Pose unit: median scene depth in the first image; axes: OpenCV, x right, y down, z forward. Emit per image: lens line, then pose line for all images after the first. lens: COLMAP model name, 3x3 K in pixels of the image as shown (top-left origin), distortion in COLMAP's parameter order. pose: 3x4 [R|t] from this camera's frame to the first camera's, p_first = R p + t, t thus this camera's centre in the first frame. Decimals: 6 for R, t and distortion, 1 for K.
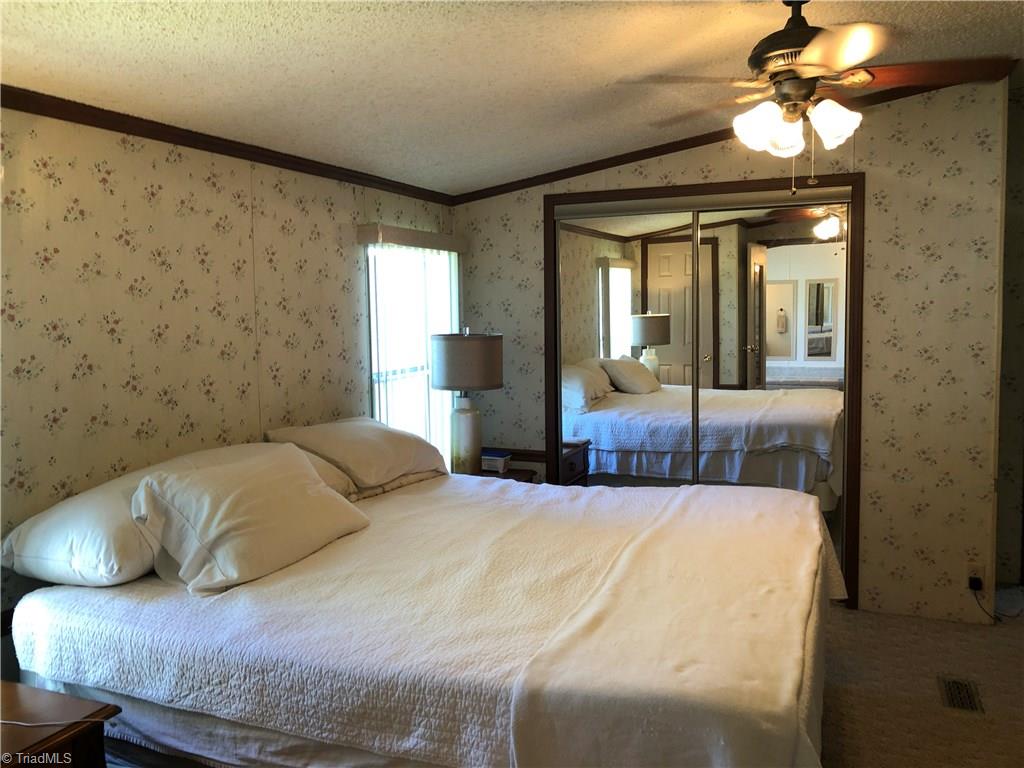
lens RADIAL K [[826.9, 0, 515.9], [0, 826.9, 362.8], [0, 0, 1]] dist [0.033793, -0.010256]
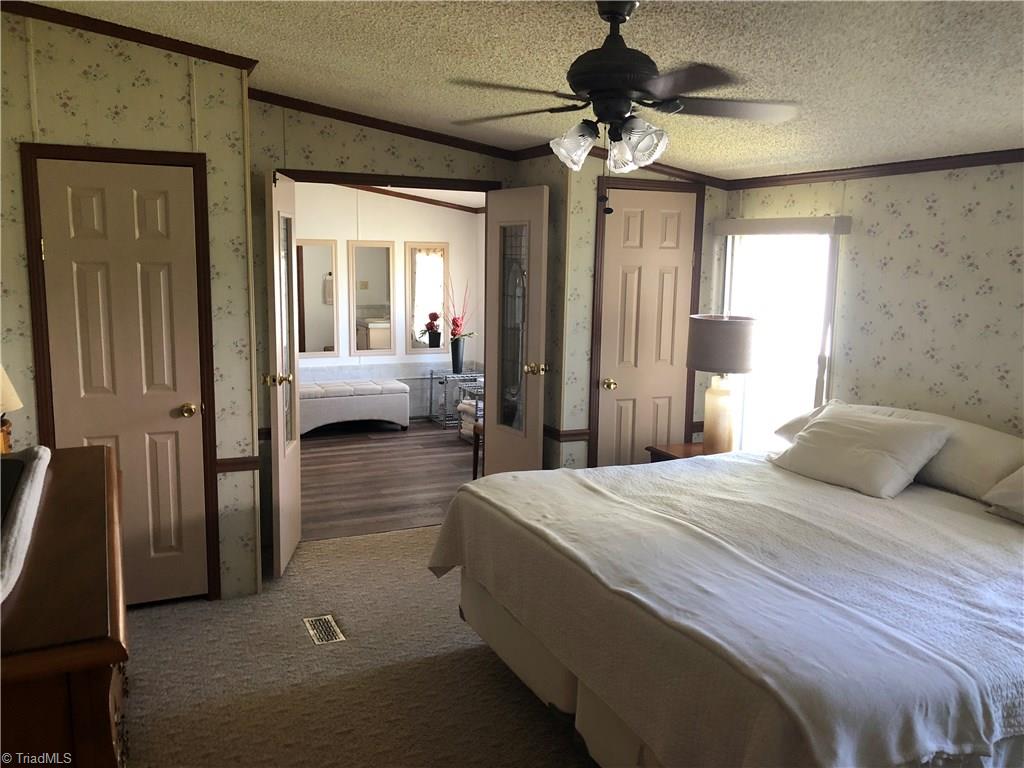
lens RADIAL K [[848.7, 0, 512.0], [0, 848.7, 384.0], [0, 0, 1]] dist [0.002483, -0.006469]
pose [[-0.675624, 0.120166, -0.727388, 1.008213], [-0.058303, 0.974828, 0.215198, -0.181845], [0.734938, 0.187802, -0.651611, 1.377978]]
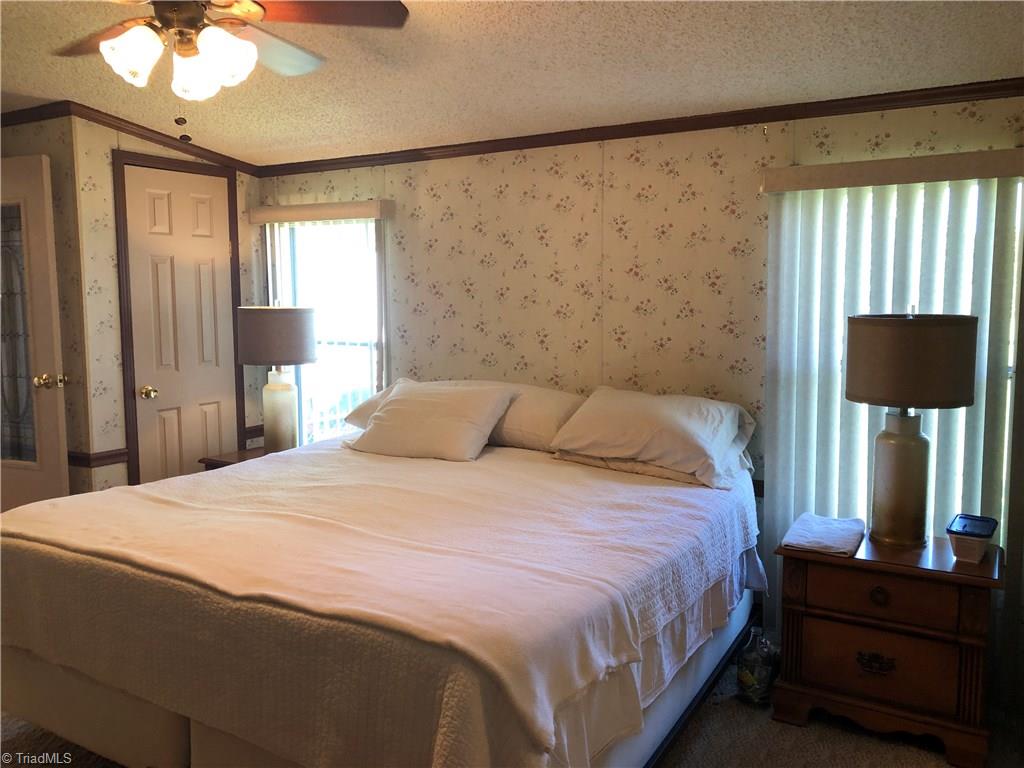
lens RADIAL K [[832.5, 0, 512.0], [0, 832.5, 384.0], [0, 0, 1]] dist [0.106698, -0.198587]
pose [[-0.159012, 0.137562, -0.977646, 0.970160], [-0.059967, 0.987071, 0.148642, -0.095154], [0.985454, 0.082263, -0.148707, 1.250843]]
